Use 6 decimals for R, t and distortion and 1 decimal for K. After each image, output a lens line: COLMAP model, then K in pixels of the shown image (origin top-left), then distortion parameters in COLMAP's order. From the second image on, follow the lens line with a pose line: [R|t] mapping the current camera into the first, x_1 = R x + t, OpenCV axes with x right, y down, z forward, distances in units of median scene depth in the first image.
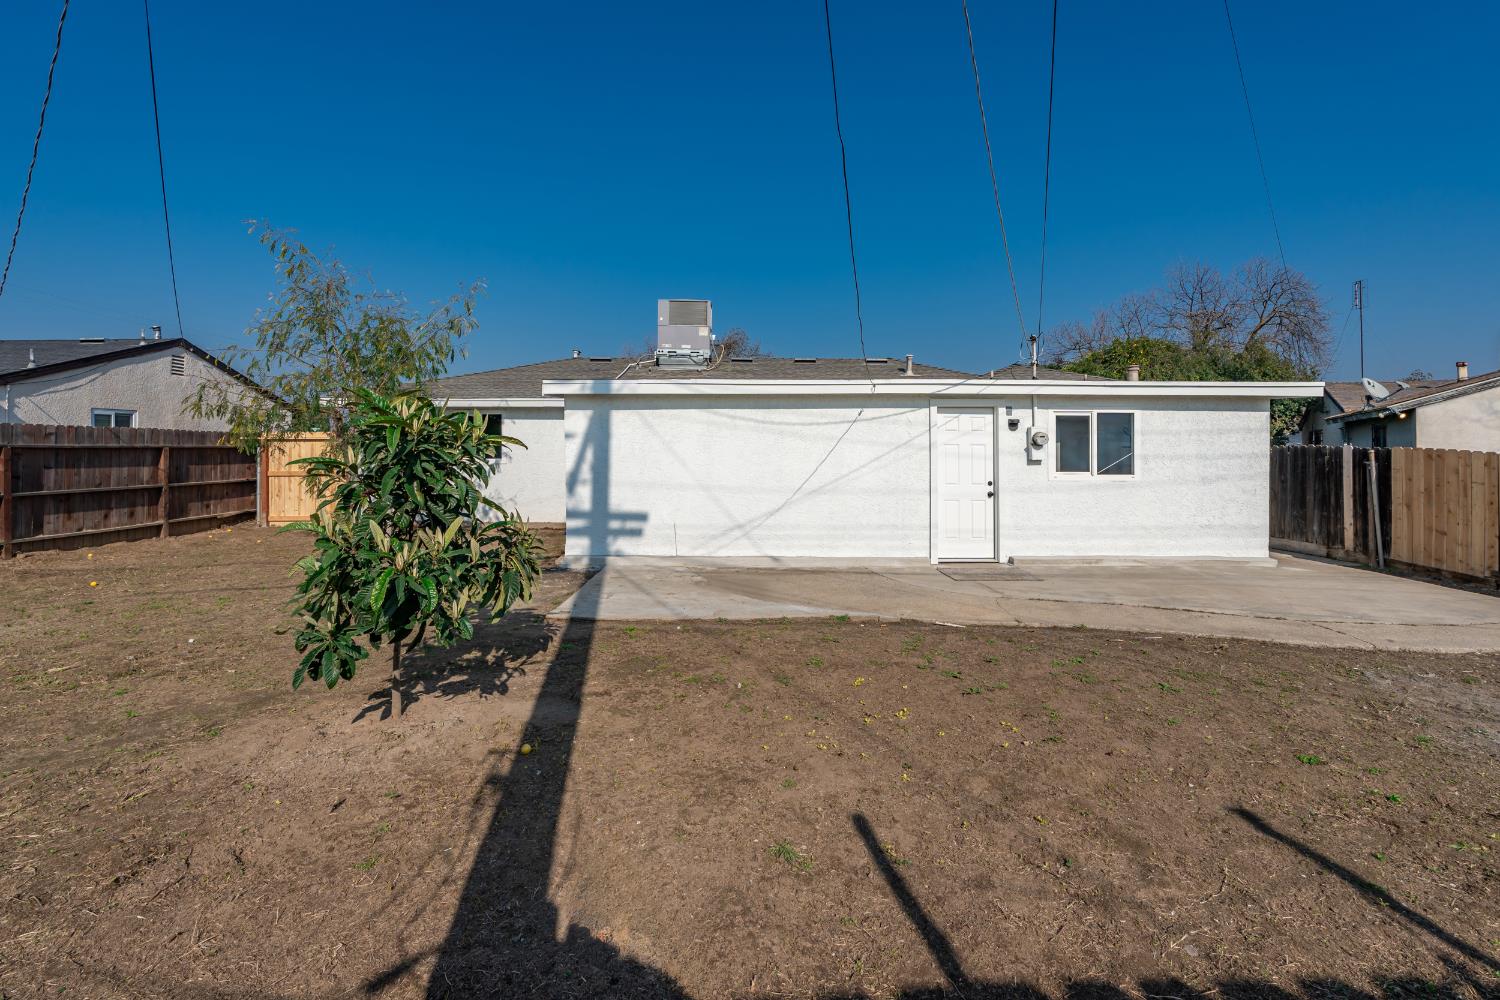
lens RADIAL K [[663.8, 0, 771.5], [0, 663.8, 462.6], [0, 0, 1]] dist [-0.010052, 0.003398]
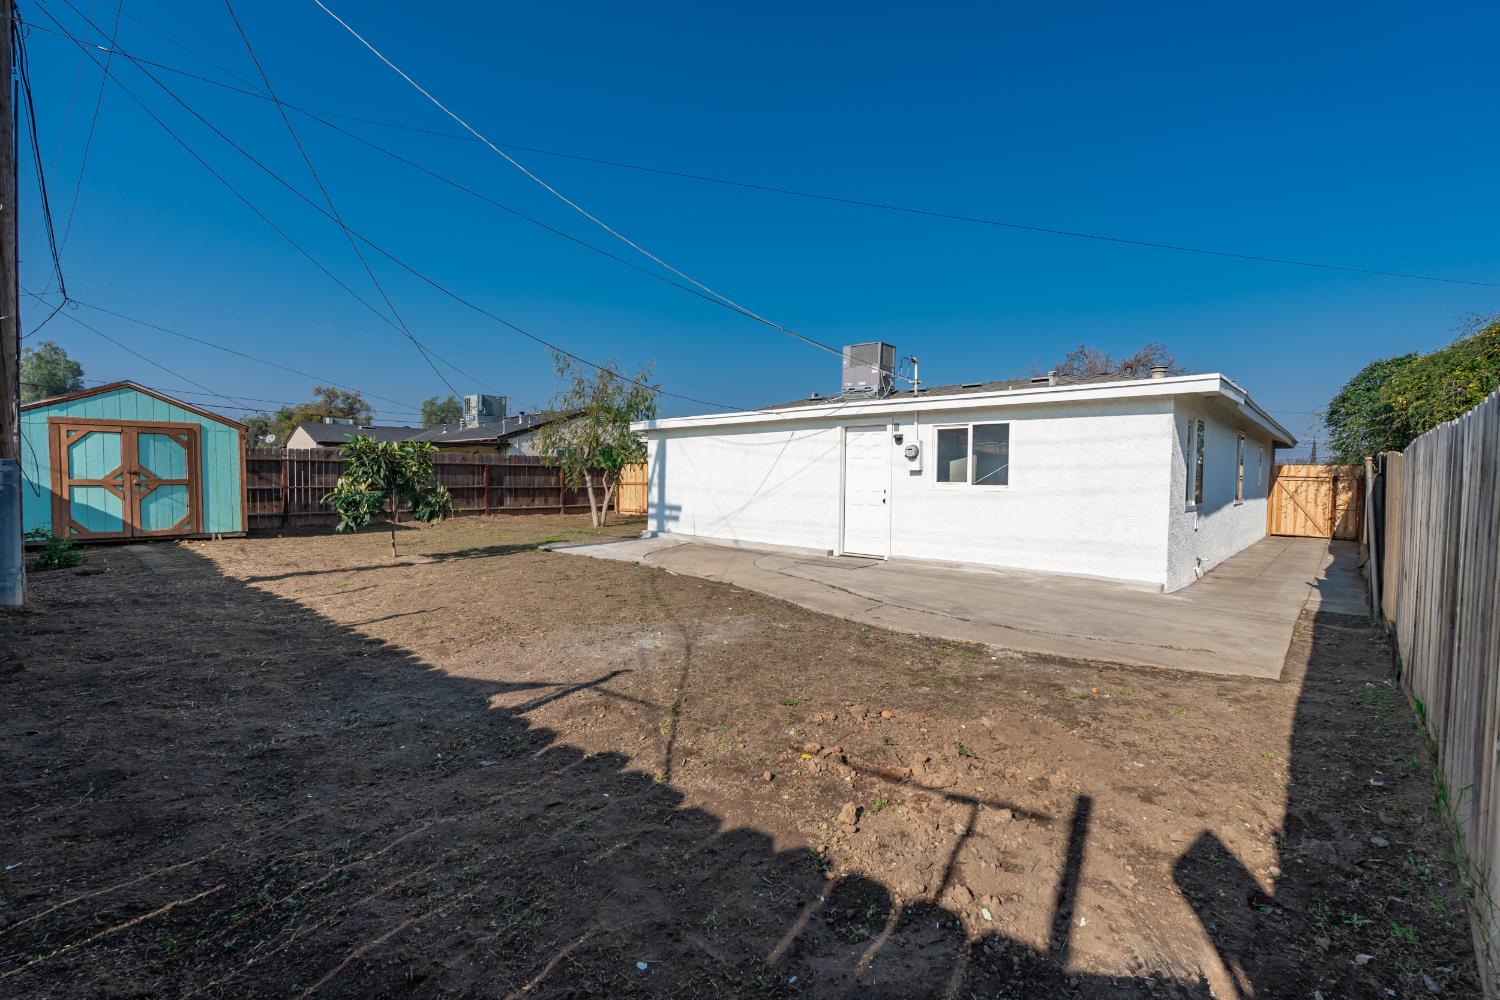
lens RADIAL K [[663.8, 0, 757.2], [0, 663.8, 501.0], [0, 0, 1]] dist [-0.010052, 0.003398]
pose [[0.719385, 0.028960, -0.694008, 0.972973], [-0.018399, 0.999574, 0.022639, 0.026450], [0.694368, -0.003517, 0.719611, 0.021794]]
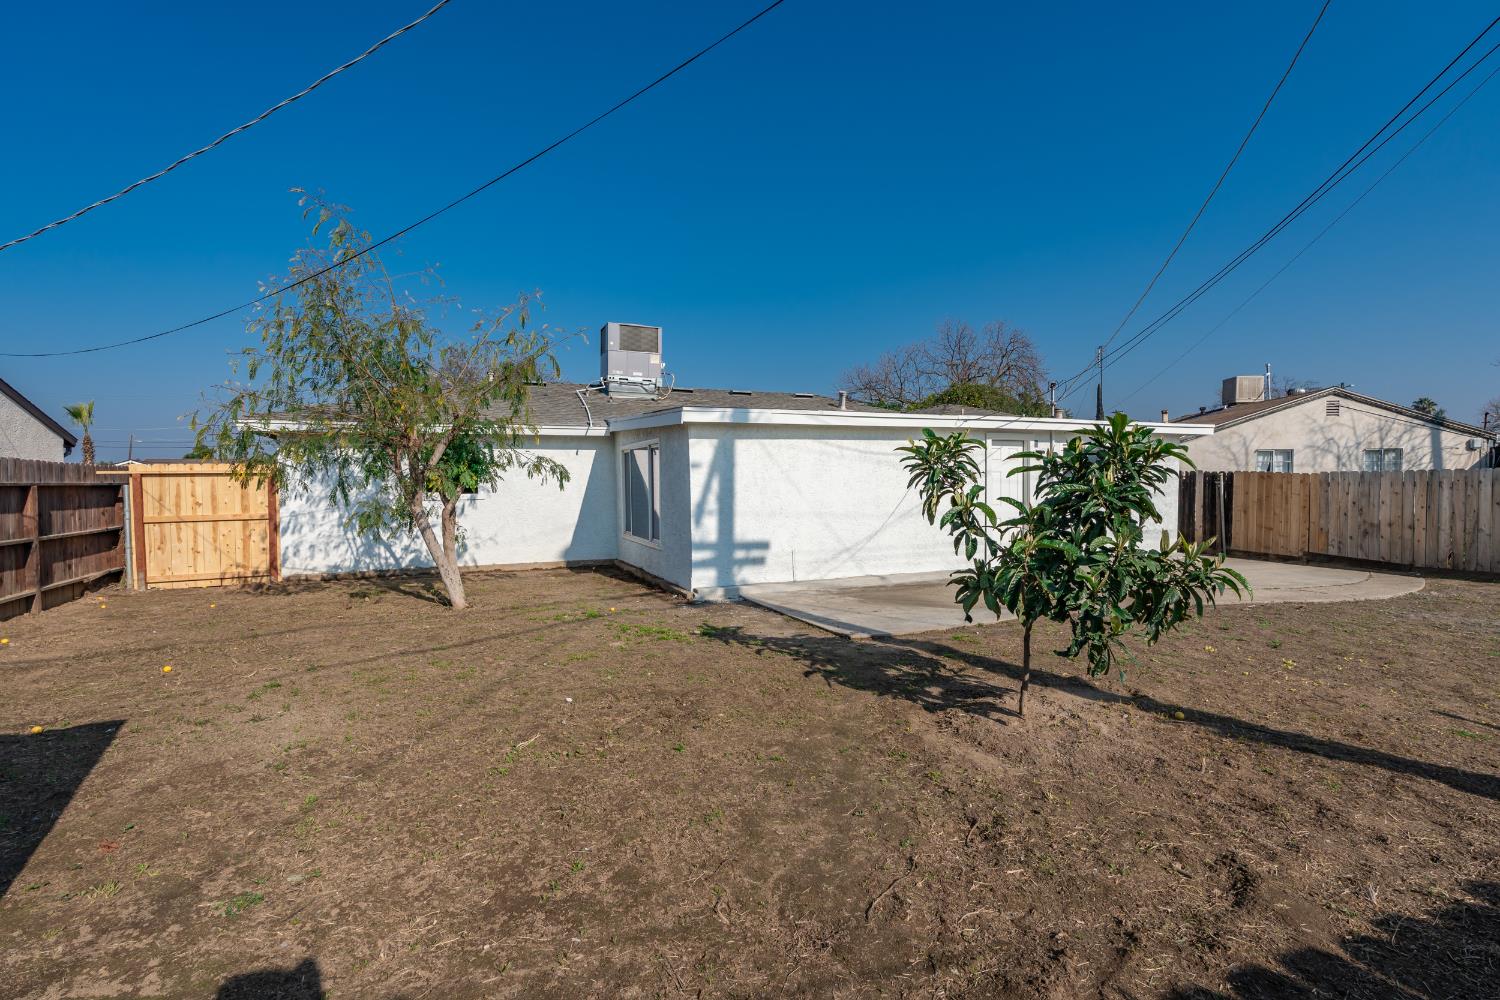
lens RADIAL K [[662.1, 0, 774.3], [0, 662.1, 506.3], [0, 0, 1]] dist [-0.005298, 0.000198]
pose [[0.924103, -0.027887, 0.381124, -0.550756], [0.020914, 0.999530, 0.022427, -0.000026], [-0.381570, -0.012754, 0.924252, 0.057901]]
